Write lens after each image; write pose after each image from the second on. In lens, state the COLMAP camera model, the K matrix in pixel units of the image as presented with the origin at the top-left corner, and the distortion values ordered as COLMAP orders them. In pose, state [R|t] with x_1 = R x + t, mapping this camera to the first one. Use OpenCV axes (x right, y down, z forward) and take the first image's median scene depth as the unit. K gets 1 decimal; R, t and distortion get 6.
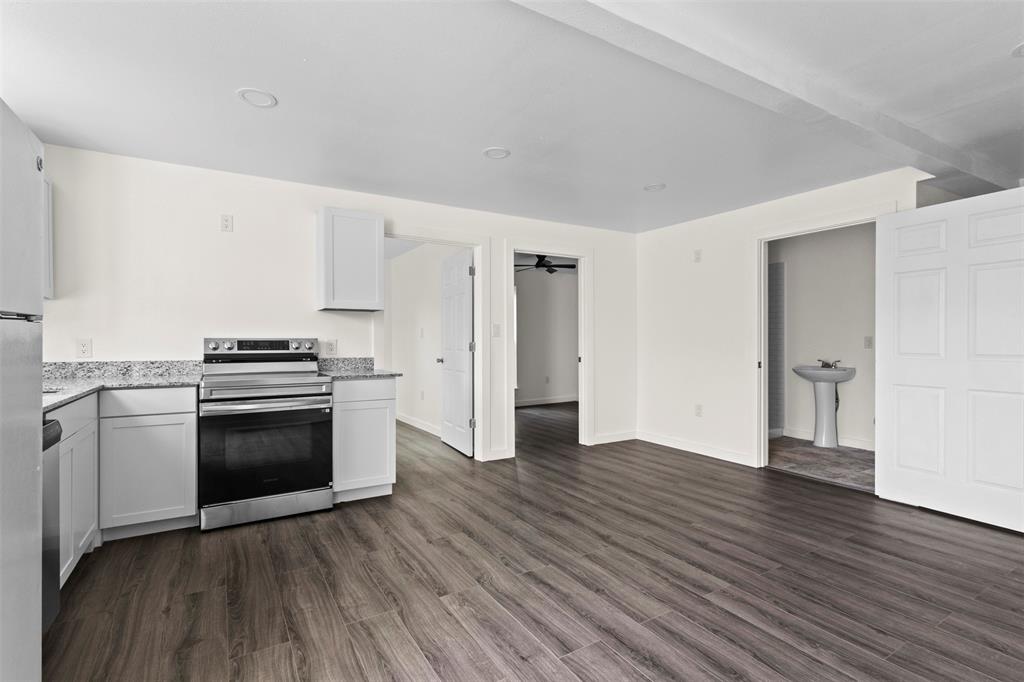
lens RADIAL K [[473.6, 0, 510.7], [0, 473.6, 343.4], [0, 0, 1]] dist [0.002362, -0.002034]
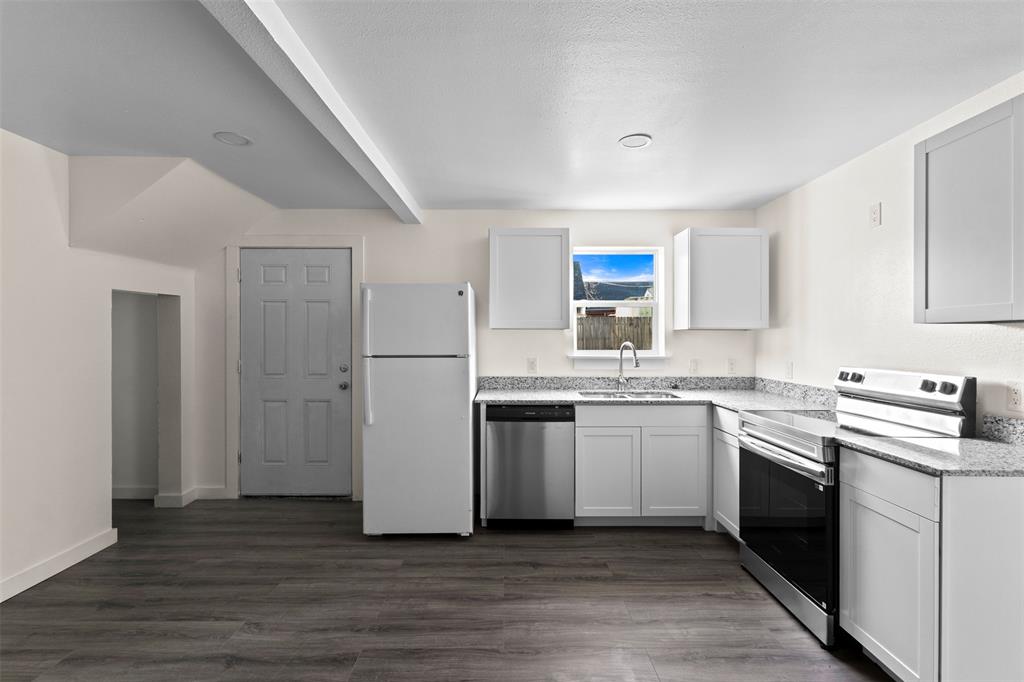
lens RADIAL K [[473.6, 0, 512.1], [0, 473.6, 337.3], [0, 0, 1]] dist [0.002362, -0.002034]
pose [[-0.524817, -0.002685, -0.851211, 0.405946], [-0.000306, 0.999996, -0.002965, -0.065109], [0.851215, -0.001296, -0.524815, 1.037529]]
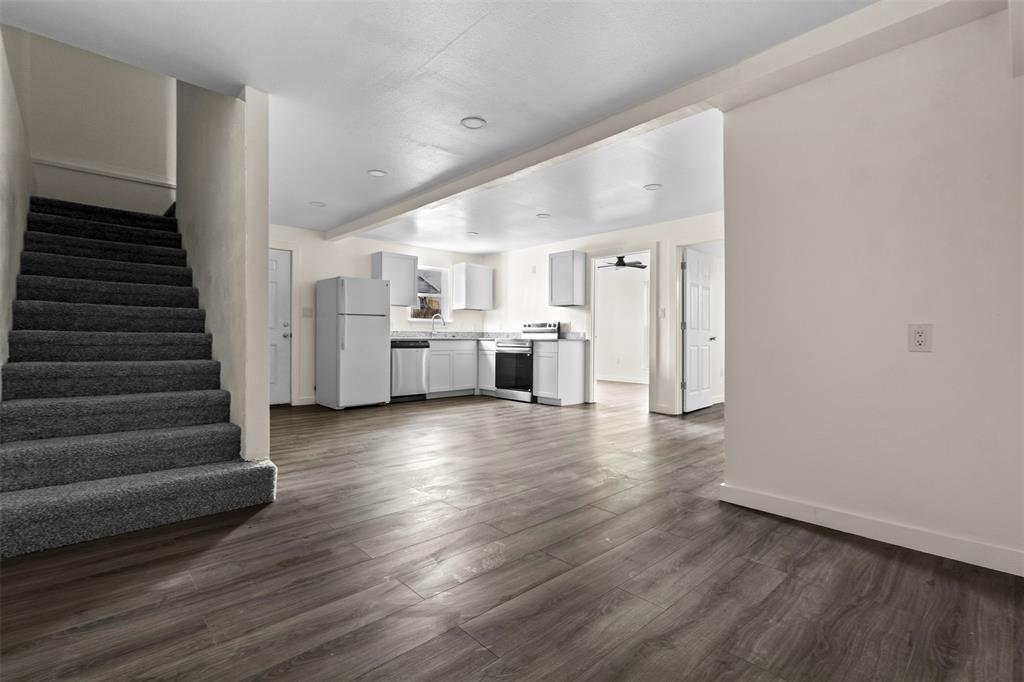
lens RADIAL K [[473.6, 0, 512.4], [0, 473.6, 338.6], [0, 0, 1]] dist [0.002362, -0.002034]
pose [[0.197400, 0.002739, -0.980319, 1.763572], [-0.002670, 0.999994, 0.002257, 0.067475], [0.980319, 0.002172, 0.197406, 0.543516]]
